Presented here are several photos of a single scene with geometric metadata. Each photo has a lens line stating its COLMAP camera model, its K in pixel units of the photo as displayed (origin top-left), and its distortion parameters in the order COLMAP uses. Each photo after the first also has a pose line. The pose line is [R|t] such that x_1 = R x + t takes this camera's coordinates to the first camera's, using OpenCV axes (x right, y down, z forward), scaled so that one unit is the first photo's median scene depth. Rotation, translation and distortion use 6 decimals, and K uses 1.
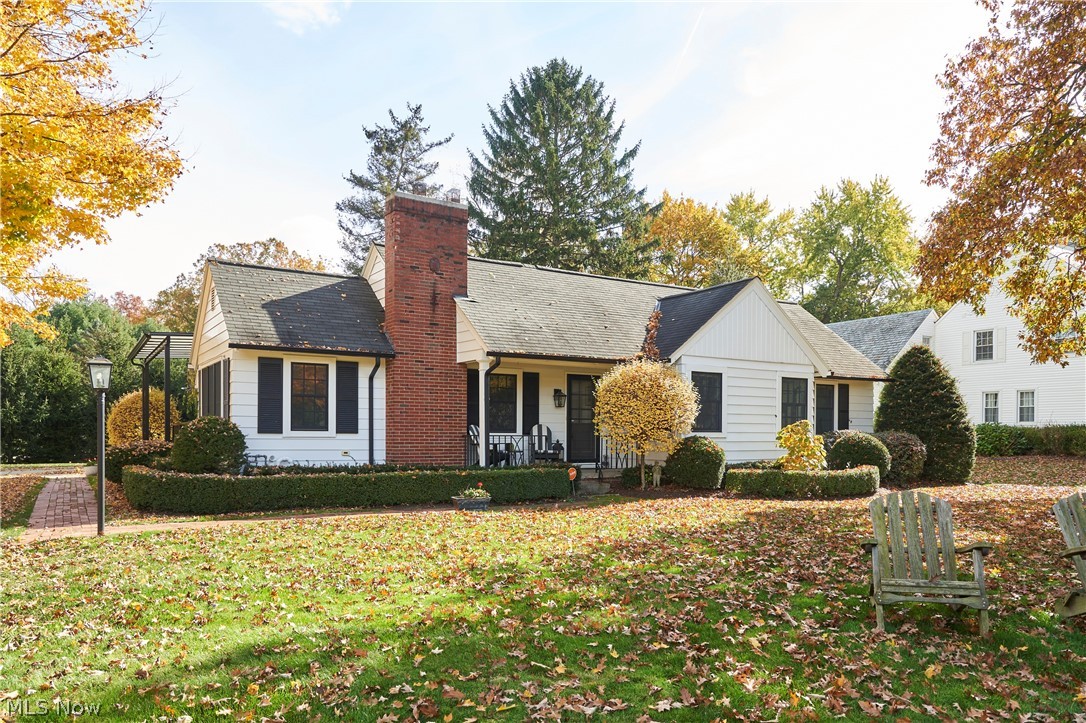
lens RADIAL K [[762.1, 0, 540.7], [0, 762.1, 431.9], [0, 0, 1]] dist [0.000430, 0.000031]
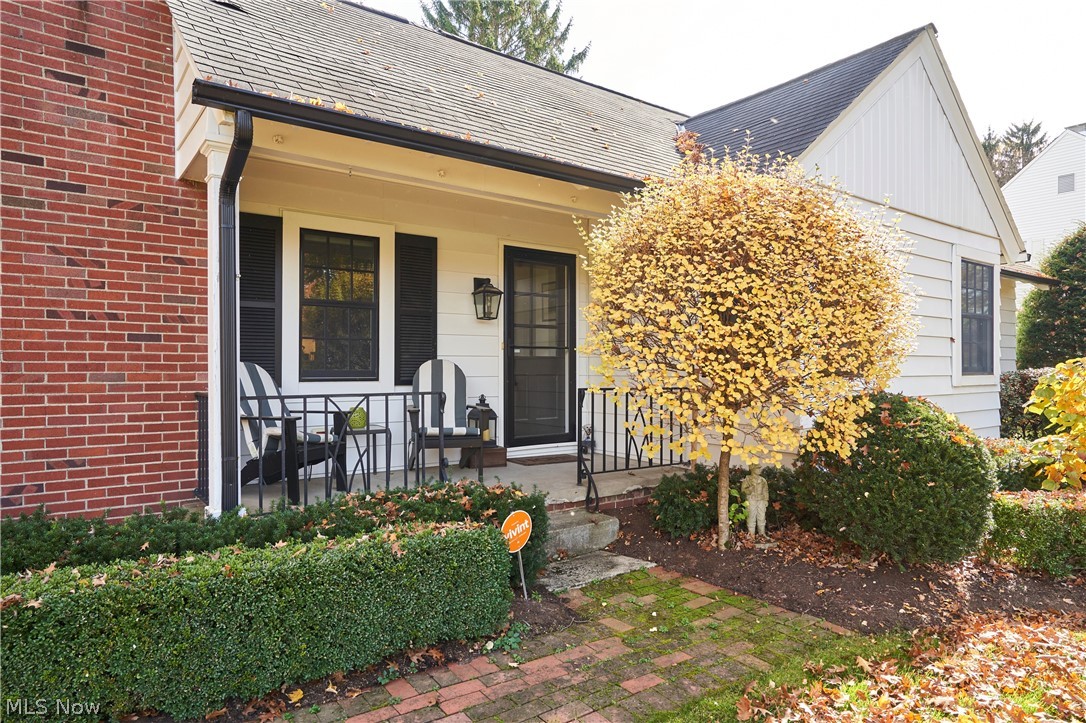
lens RADIAL K [[664.9, 0, 564.5], [0, 664.9, 363.3], [0, 0, 1]] dist [0.000302, 0.000075]
pose [[0.993339, -0.003776, 0.115165, 0.021546], [0.003950, 0.999991, -0.001279, -0.005857], [-0.115159, 0.001725, 0.993346, 0.531192]]
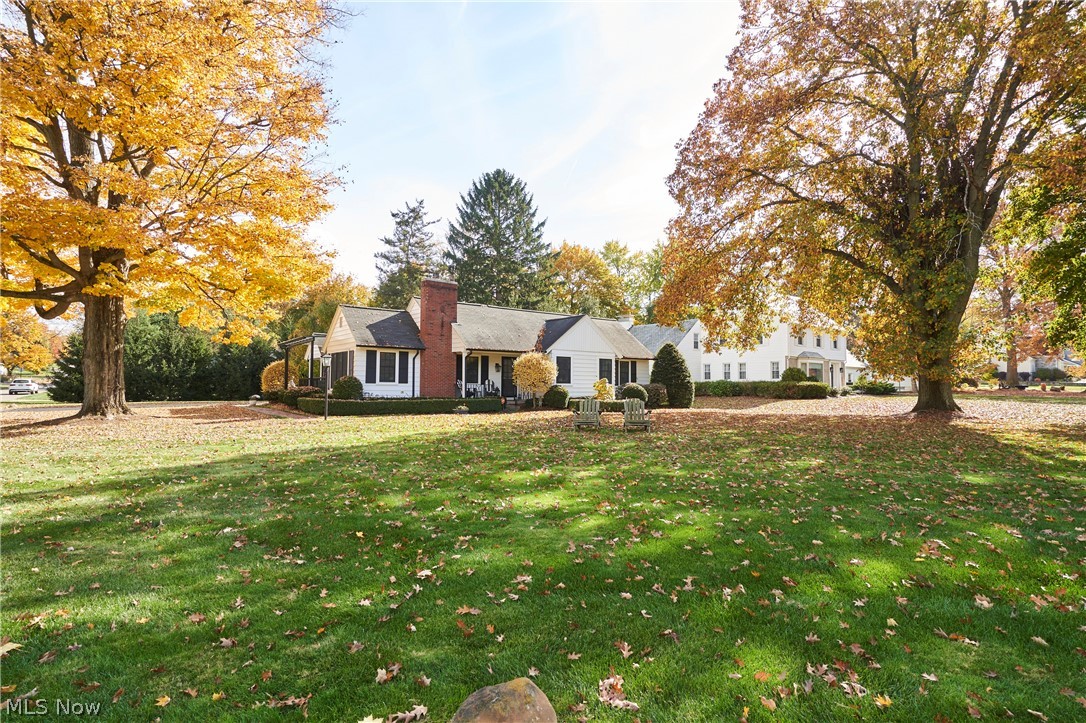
lens RADIAL K [[521.1, 0, 520.3], [0, 521.1, 363.4], [0, 0, 1]] dist [-0.000374, -0.000001]
pose [[0.998191, 0.006487, 0.059779, -0.000593], [-0.004087, 0.999184, -0.040189, 0.002740], [-0.059991, 0.039872, 0.997402, -0.415554]]
